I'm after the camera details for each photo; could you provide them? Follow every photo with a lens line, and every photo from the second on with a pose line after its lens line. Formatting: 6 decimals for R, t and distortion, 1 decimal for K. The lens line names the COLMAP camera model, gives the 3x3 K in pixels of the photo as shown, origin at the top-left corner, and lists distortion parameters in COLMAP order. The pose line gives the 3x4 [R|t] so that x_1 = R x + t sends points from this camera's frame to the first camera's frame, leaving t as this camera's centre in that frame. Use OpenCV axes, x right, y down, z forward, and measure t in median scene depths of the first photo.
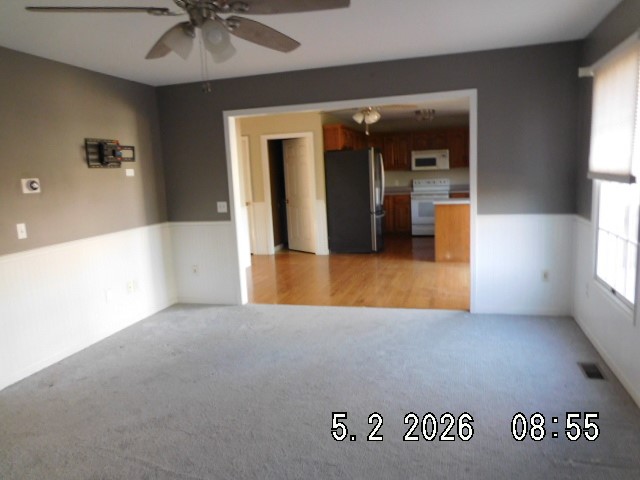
lens RADIAL K [[468.6, 0, 328.0], [0, 468.6, 241.1], [0, 0, 1]] dist [-0.033115, 0.002557]
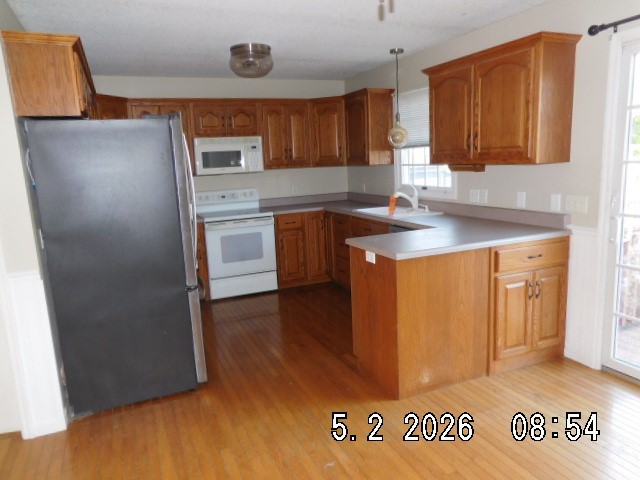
lens RADIAL K [[468.6, 0, 328.0], [0, 468.6, 241.1], [0, 0, 1]] dist [-0.033115, 0.002557]
pose [[0.775504, -0.099890, 0.623390, -0.038412], [0.108882, 0.993770, 0.023788, -0.075649], [-0.621883, 0.049428, 0.781549, 0.513586]]
